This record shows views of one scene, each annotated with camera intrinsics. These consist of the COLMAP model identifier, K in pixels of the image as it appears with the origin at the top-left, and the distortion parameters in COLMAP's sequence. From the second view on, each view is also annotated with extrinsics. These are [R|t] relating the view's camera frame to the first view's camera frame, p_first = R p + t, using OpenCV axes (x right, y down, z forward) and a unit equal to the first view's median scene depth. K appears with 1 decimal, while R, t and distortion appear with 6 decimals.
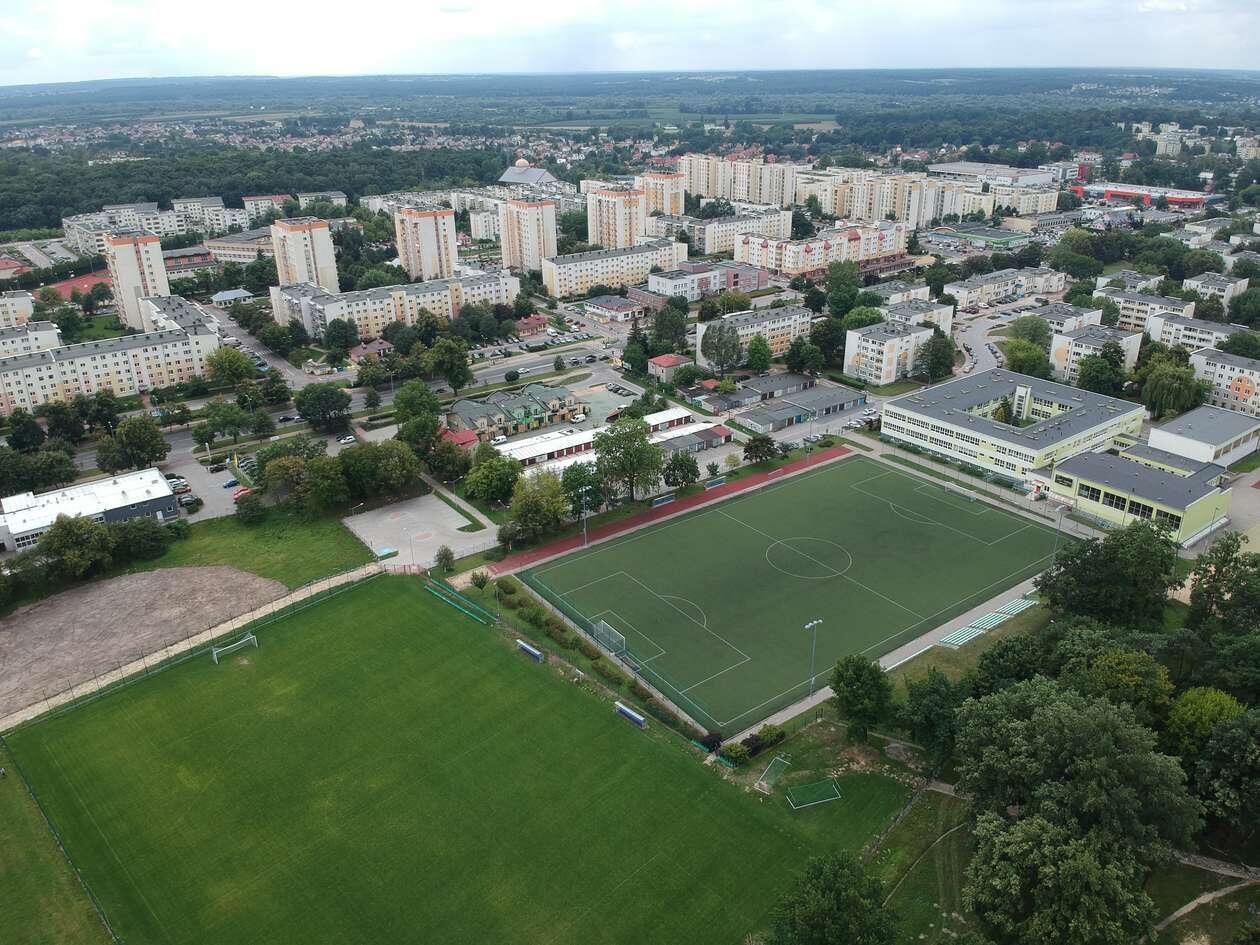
lens RADIAL K [[926.0, 0, 645.1], [0, 926.0, 470.0], [0, 0, 1]] dist [0.079159, -0.146633]
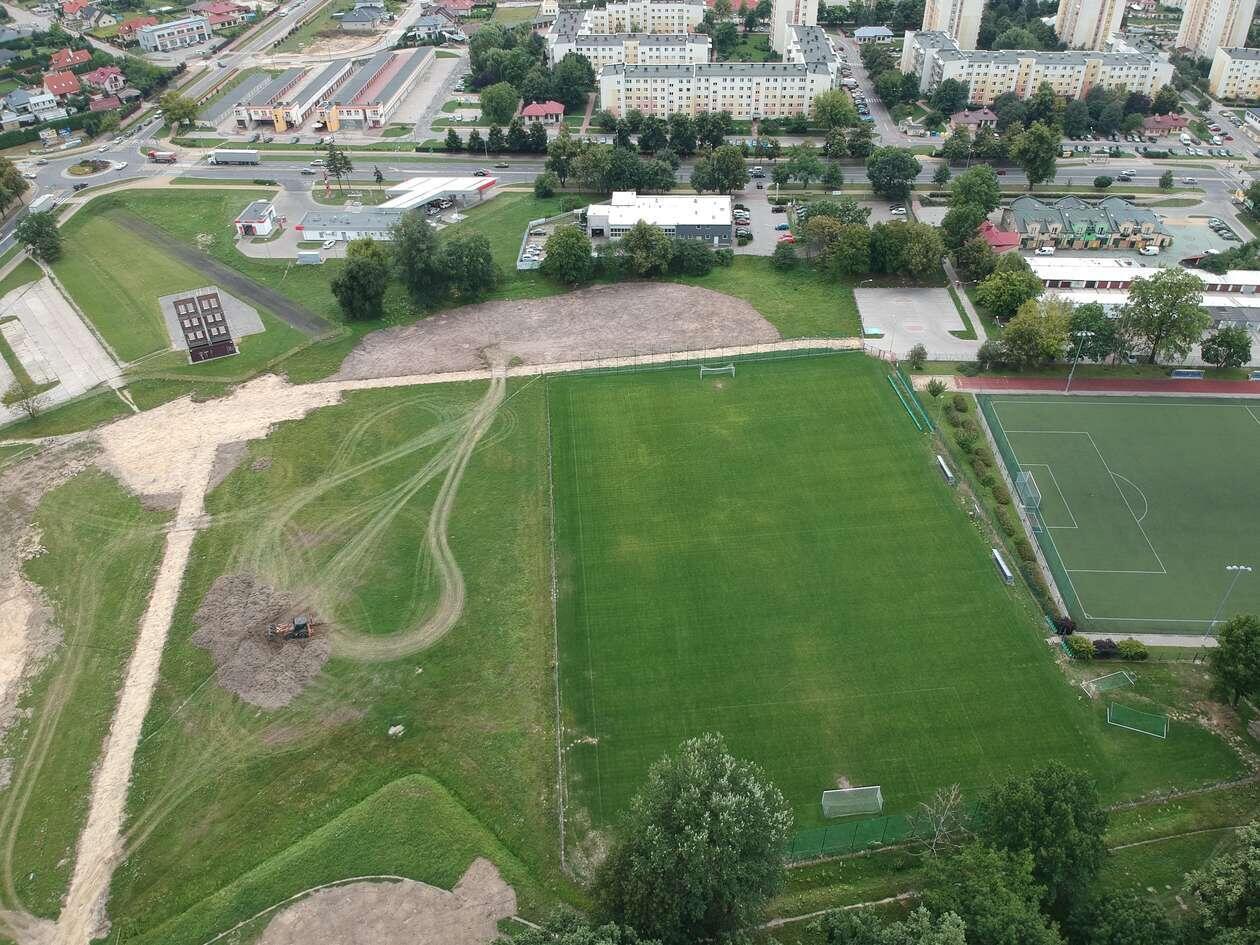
lens RADIAL K [[926.0, 0, 645.1], [0, 926.0, 470.0], [0, 0, 1]] dist [0.079159, -0.146633]
pose [[0.772752, 0.390143, -0.500643, 0.090491], [-0.248180, 0.911708, 0.327408, -0.040882], [0.584176, -0.128756, 0.801349, -0.016464]]
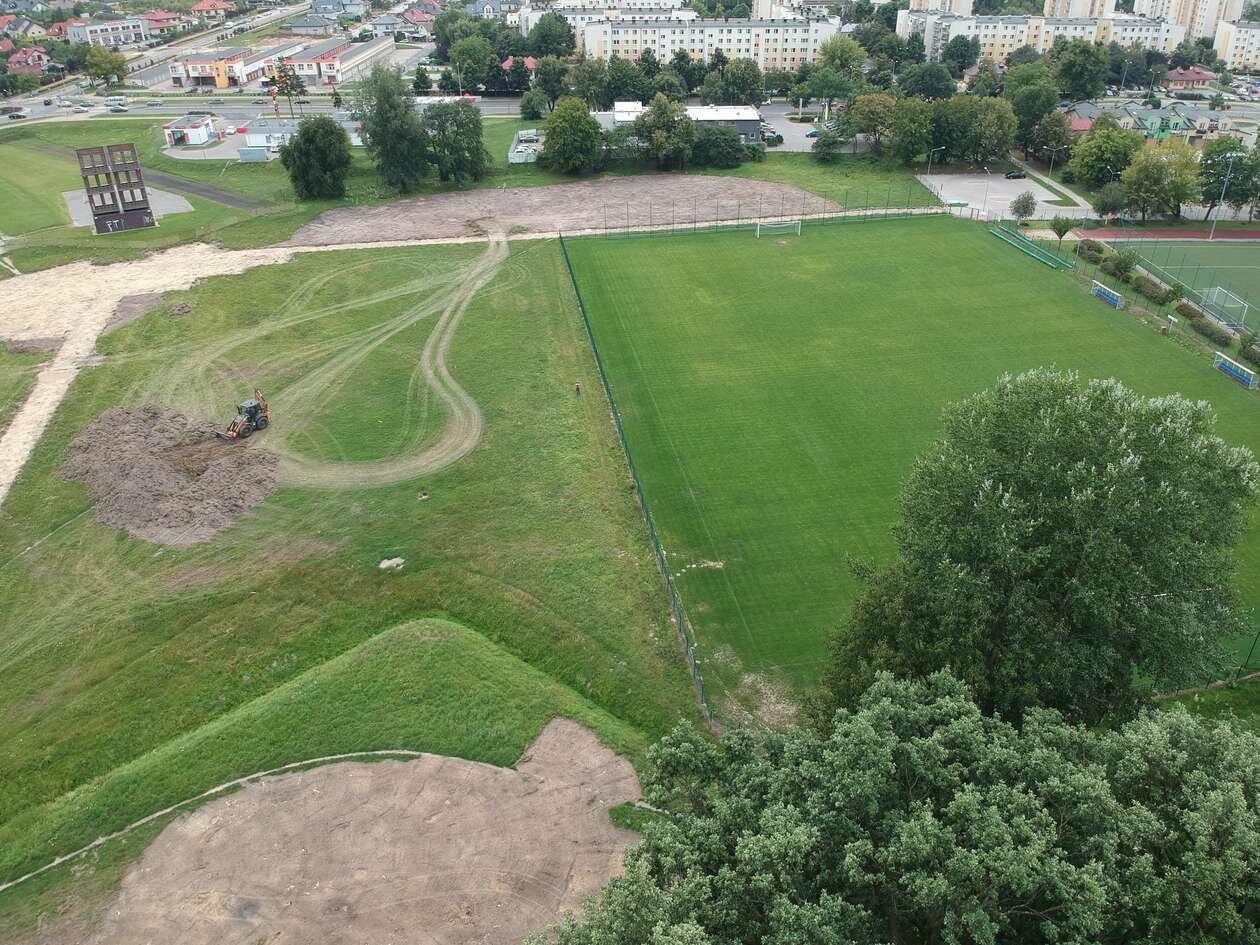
lens RADIAL K [[926.0, 0, 645.1], [0, 926.0, 470.0], [0, 0, 1]] dist [0.079159, -0.146633]
pose [[0.812646, 0.302940, -0.497829, -0.002367], [-0.236771, 0.952214, 0.192945, 0.182679], [0.532491, -0.038924, 0.845540, 0.080013]]
